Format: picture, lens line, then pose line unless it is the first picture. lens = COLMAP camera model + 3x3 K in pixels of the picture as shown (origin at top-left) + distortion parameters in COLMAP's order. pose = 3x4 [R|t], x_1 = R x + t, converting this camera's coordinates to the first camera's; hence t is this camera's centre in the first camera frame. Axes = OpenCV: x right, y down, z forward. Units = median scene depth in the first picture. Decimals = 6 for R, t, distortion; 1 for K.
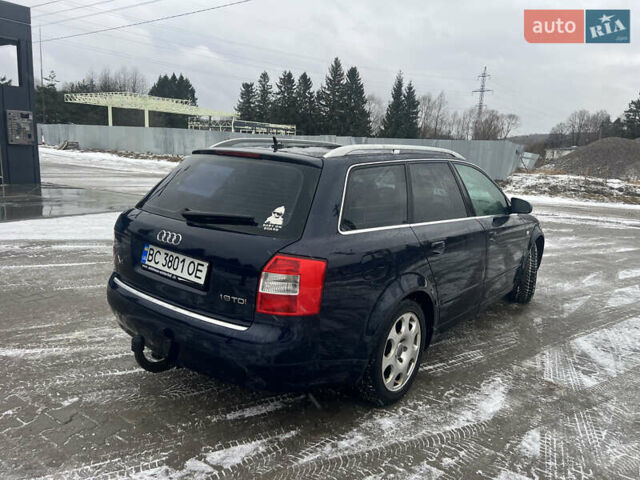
lens RADIAL K [[485.6, 0, 320.0], [0, 485.6, 240.0], [0, 0, 1]] dist [0.015308, -0.000961]
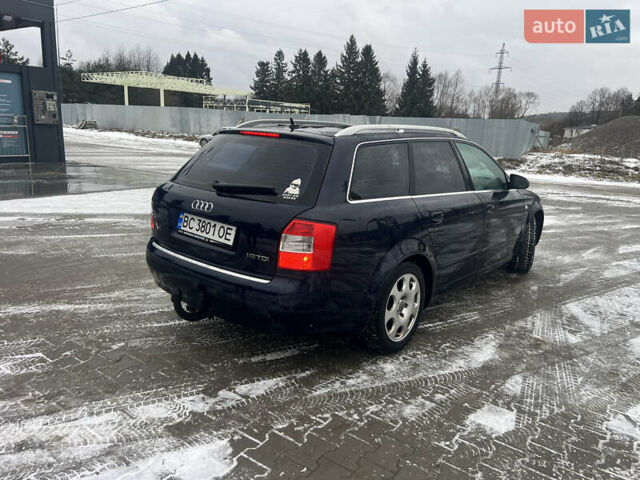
lens RADIAL K [[481.8, 0, 320.0], [0, 481.8, 240.0], [0, 0, 1]] dist [0.053682, -0.055222]
pose [[0.999587, 0.005504, -0.028199, 0.004394], [-0.004327, 0.999123, 0.041641, 0.023803], [0.028403, -0.041501, 0.998735, -0.129999]]
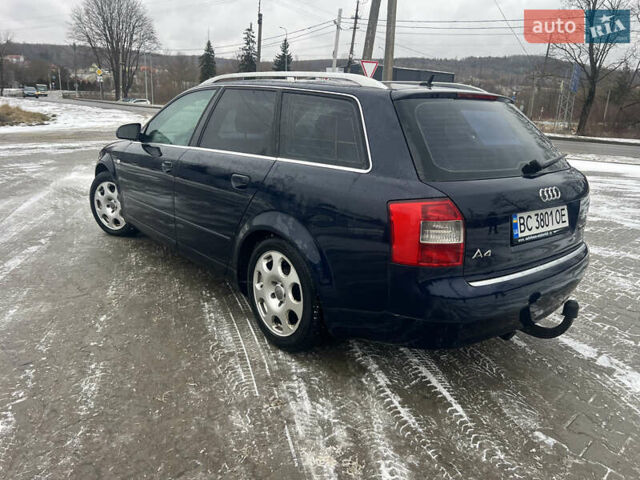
lens RADIAL K [[481.8, 0, 320.0], [0, 481.8, 240.0], [0, 0, 1]] dist [0.053682, -0.055222]
pose [[0.219558, -0.310812, 0.924765, -1.099424], [0.157802, 0.946726, 0.280727, -0.212642], [-0.962753, 0.084294, 0.256908, 1.025168]]
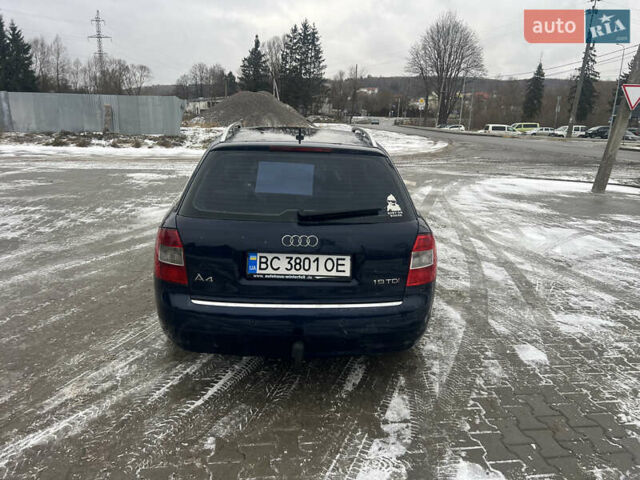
lens RADIAL K [[486.3, 0, 320.0], [0, 486.3, 240.0], [0, 0, 1]] dist [0.057551, -0.074313]
pose [[0.750116, -0.192906, 0.632545, -0.787124], [0.132876, 0.980967, 0.141590, -0.122822], [-0.647819, -0.022159, 0.761472, 0.180372]]
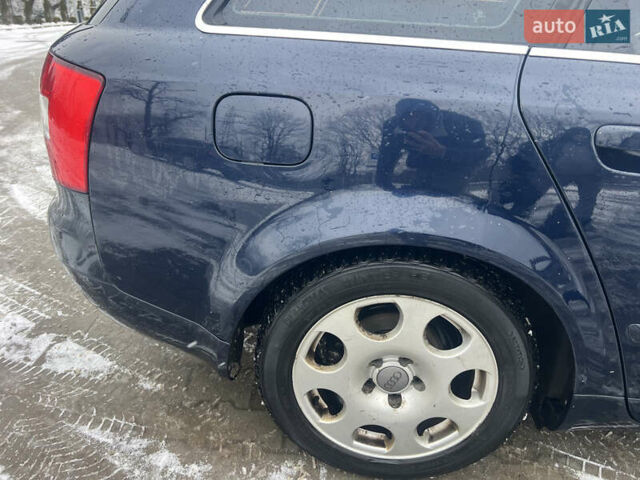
lens RADIAL K [[486.3, 0, 320.0], [0, 486.3, 240.0], [0, 0, 1]] dist [0.057551, -0.074313]
pose [[0.538392, 0.329839, -0.775462, 0.394132], [-0.171386, 0.943842, 0.282468, 0.017212], [0.825083, -0.019175, 0.564687, 0.710062]]
